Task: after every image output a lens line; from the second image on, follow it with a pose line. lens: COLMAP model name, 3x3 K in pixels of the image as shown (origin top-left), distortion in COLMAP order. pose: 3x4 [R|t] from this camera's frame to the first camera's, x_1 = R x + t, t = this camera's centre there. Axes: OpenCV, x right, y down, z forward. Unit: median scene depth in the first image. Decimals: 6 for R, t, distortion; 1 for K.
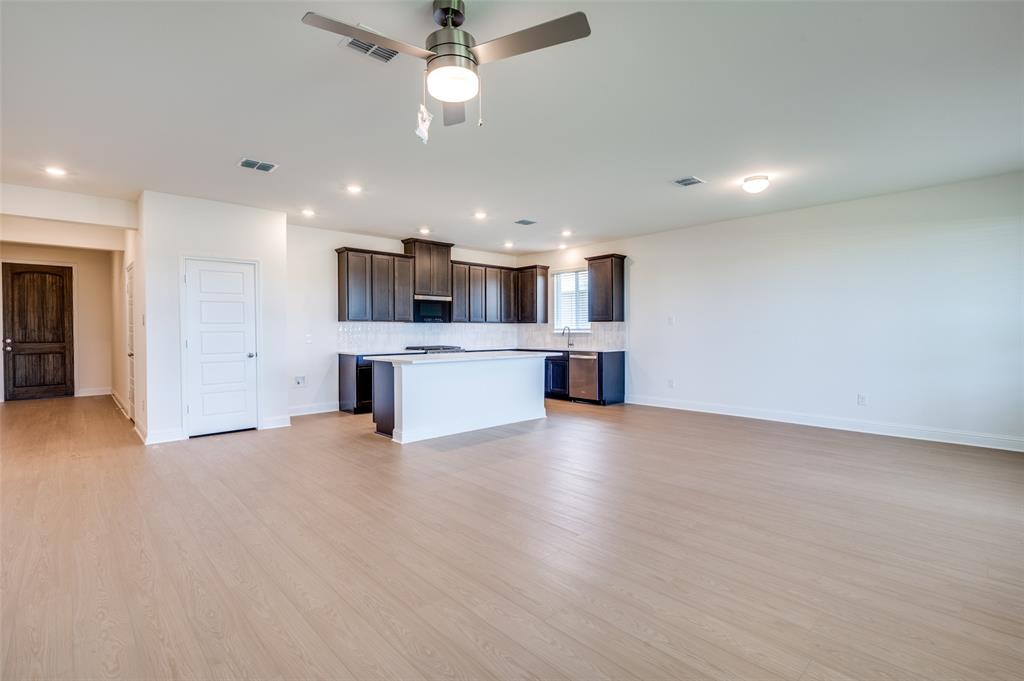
lens RADIAL K [[477.9, 0, 518.1], [0, 477.9, 336.4], [0, 0, 1]] dist [0.005685, -0.000677]
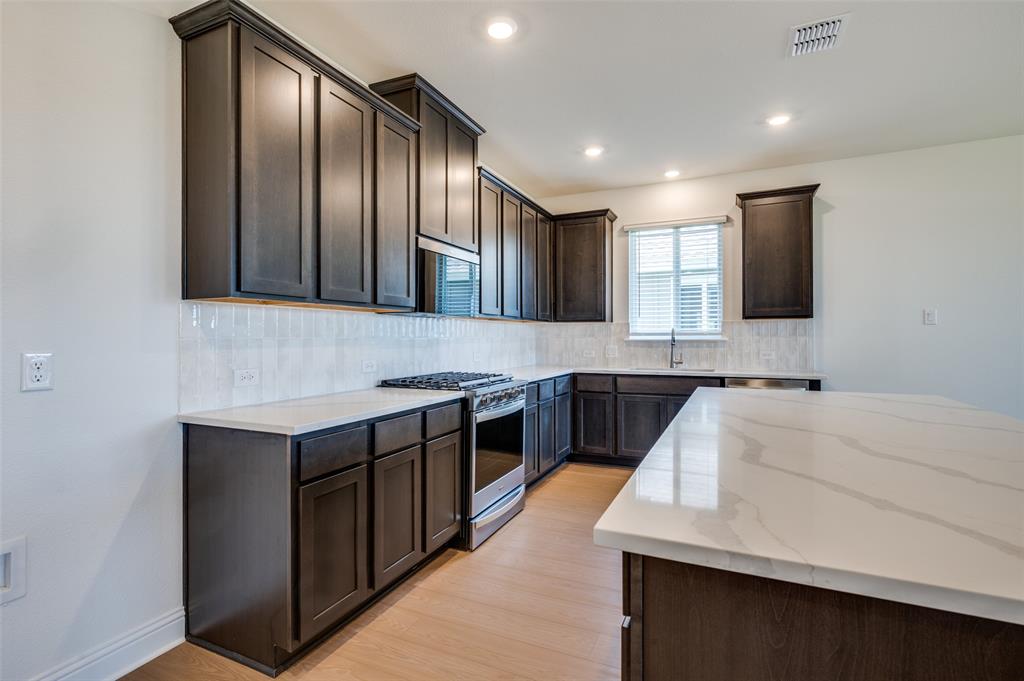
lens RADIAL K [[477.9, 0, 515.6], [0, 477.9, 336.1], [0, 0, 1]] dist [0.005685, -0.000677]
pose [[0.925949, 0.000811, 0.377648, -0.266409], [0.003769, 0.999928, -0.011389, -0.007020], [-0.377630, 0.011969, 0.925879, 0.598882]]
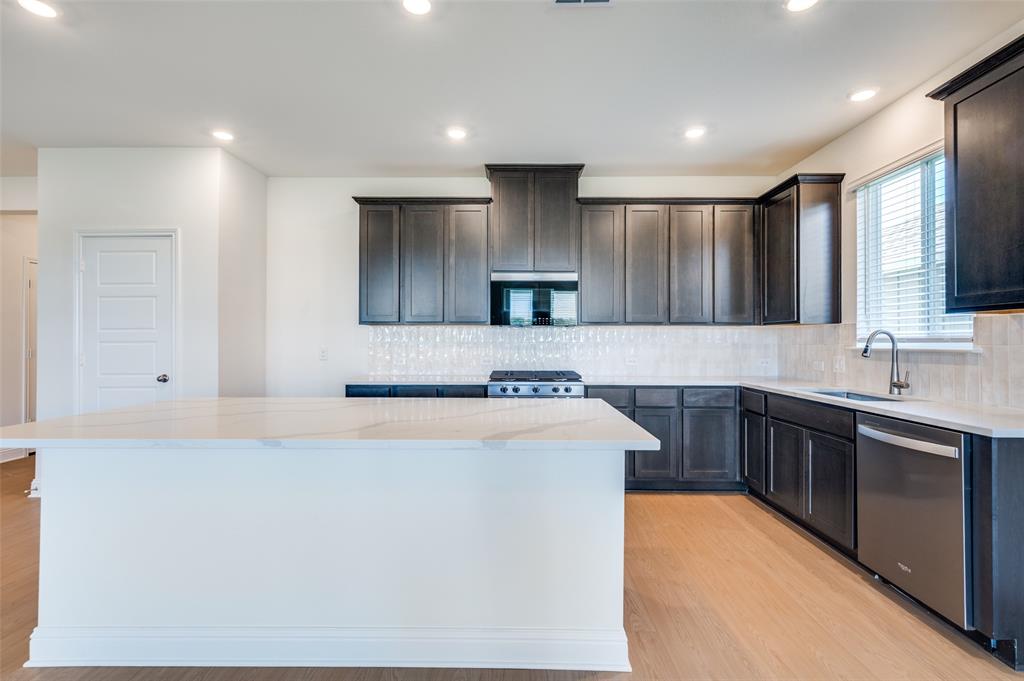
lens RADIAL K [[477.9, 0, 515.4], [0, 477.9, 338.7], [0, 0, 1]] dist [0.005685, -0.000677]
pose [[0.717962, 0.002069, -0.696079, 0.156169], [-0.012286, 0.999877, -0.009701, -0.009277], [0.695974, 0.015517, 0.717900, 0.600888]]
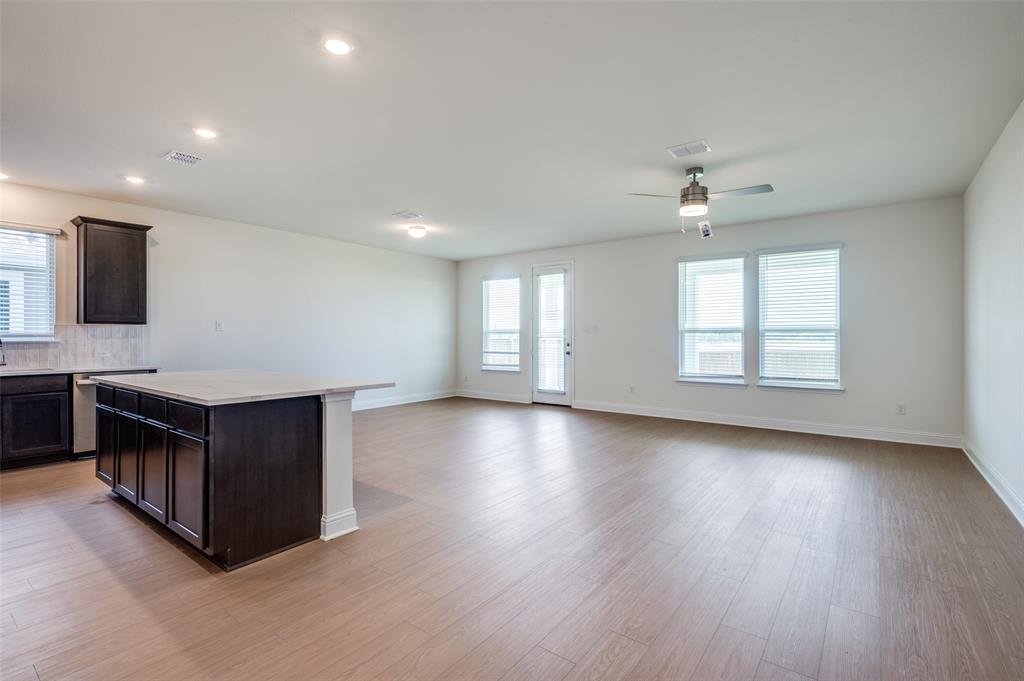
lens RADIAL K [[477.9, 0, 517.9], [0, 477.9, 335.6], [0, 0, 1]] dist [0.005685, -0.000677]
pose [[-0.175547, 0.004441, 0.984461, -0.531953], [0.010546, 0.999941, -0.002631, -0.007532], [-0.984415, 0.009920, -0.175583, 0.550734]]
